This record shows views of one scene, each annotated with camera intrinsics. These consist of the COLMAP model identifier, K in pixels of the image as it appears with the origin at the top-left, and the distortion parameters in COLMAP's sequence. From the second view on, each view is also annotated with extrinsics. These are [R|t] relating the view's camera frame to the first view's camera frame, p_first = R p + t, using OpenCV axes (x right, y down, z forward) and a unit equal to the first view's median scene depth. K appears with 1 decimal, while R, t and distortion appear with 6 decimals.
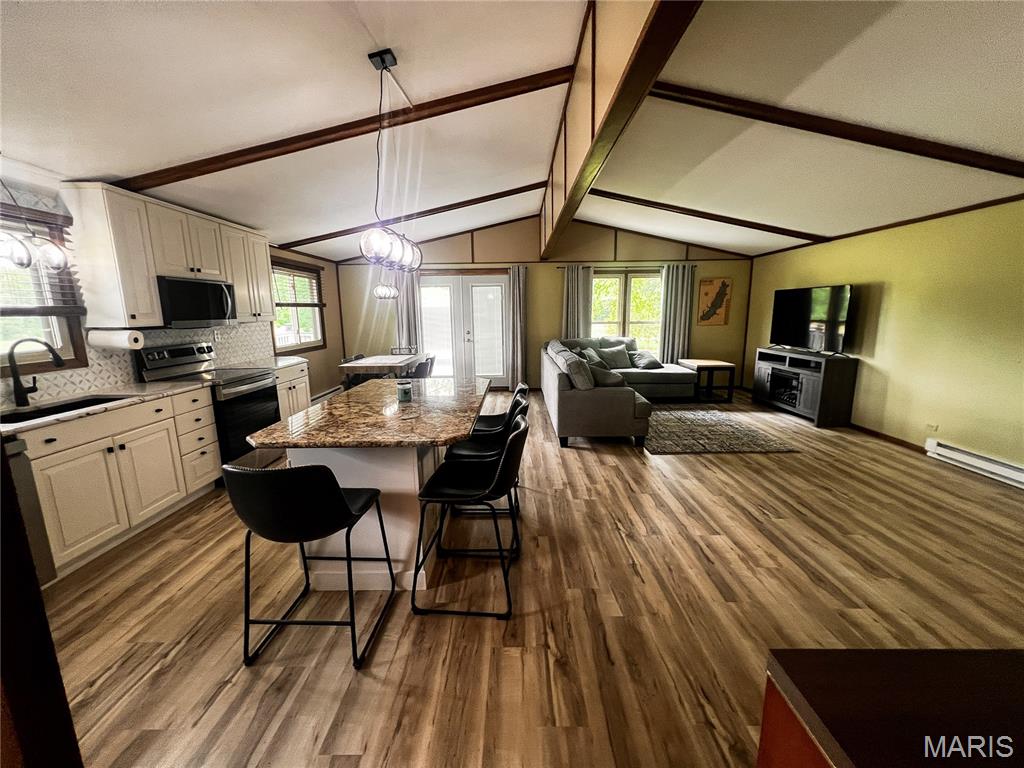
lens RADIAL K [[410.8, 0, 509.0], [0, 410.8, 385.4], [0, 0, 1]] dist [0.002024, 0.000164]
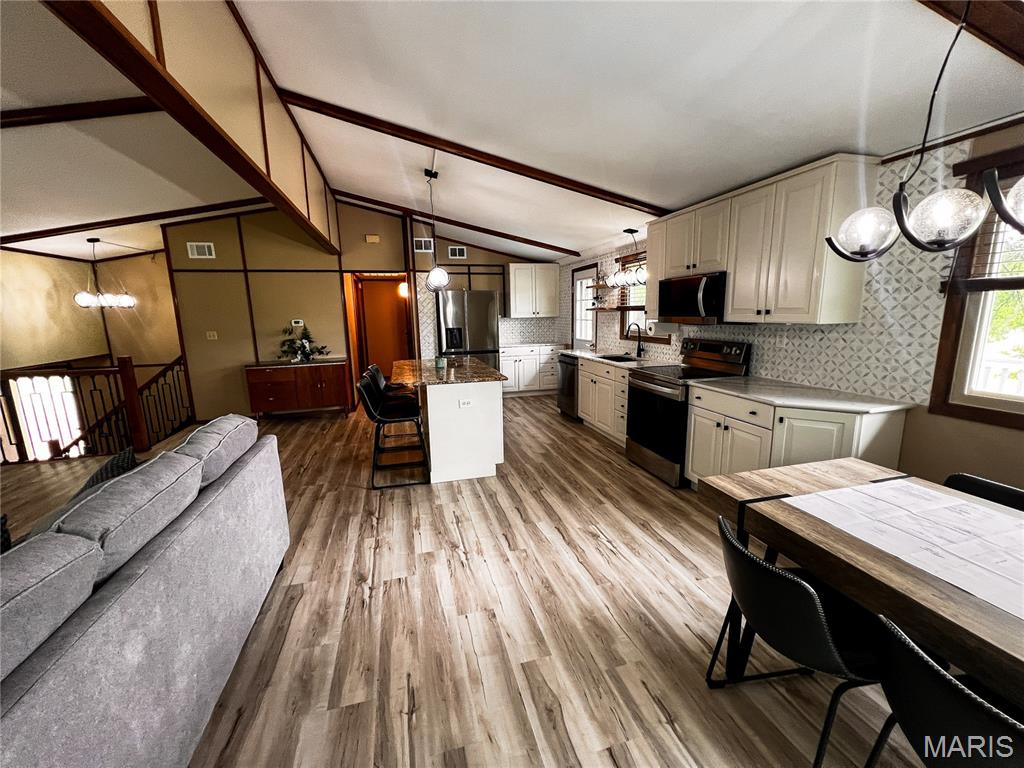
lens RADIAL K [[410.8, 0, 512.7], [0, 410.8, 384.2], [0, 0, 1]] dist [0.002024, 0.000164]
pose [[-0.958481, 0.083779, -0.272570, -0.064355], [-0.016743, 0.937682, 0.347091, -0.423996], [0.284663, 0.337244, -0.897348, 2.244981]]
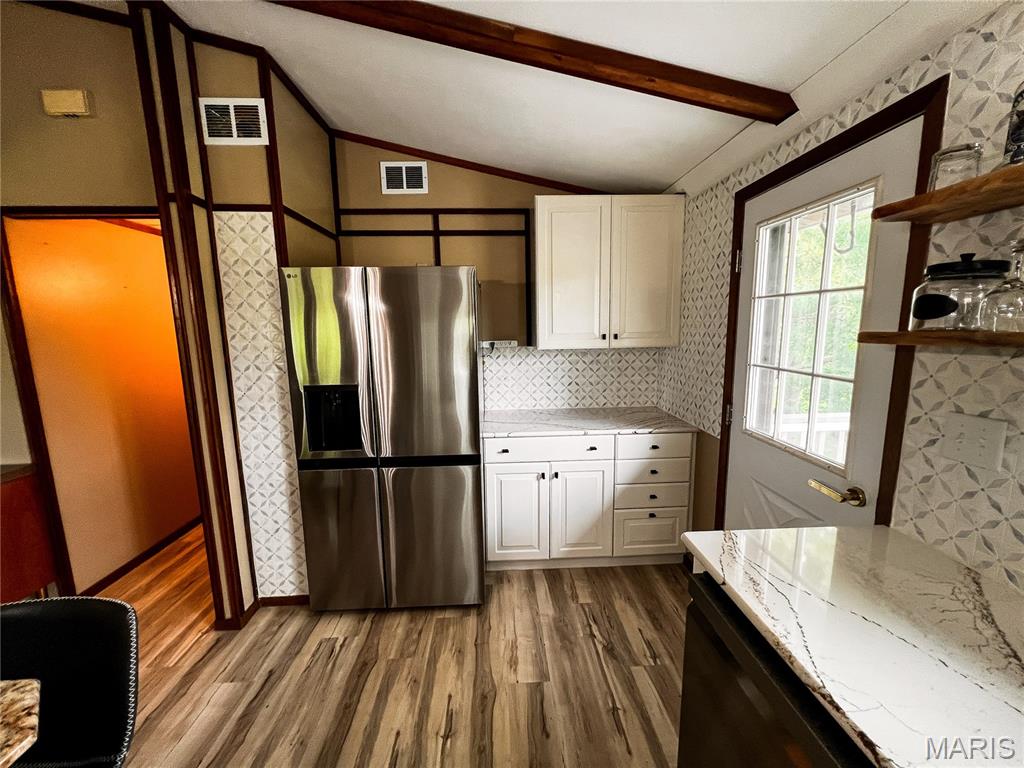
lens RADIAL K [[410.7, 0, 512.8], [0, 410.7, 383.9], [0, 0, 1]] dist [-0.000075, 0.000135]
pose [[-0.997381, 0.041620, -0.059159, -0.648591], [0.020205, 0.945622, 0.324640, -0.160920], [0.069454, 0.322594, -0.943986, 0.759663]]
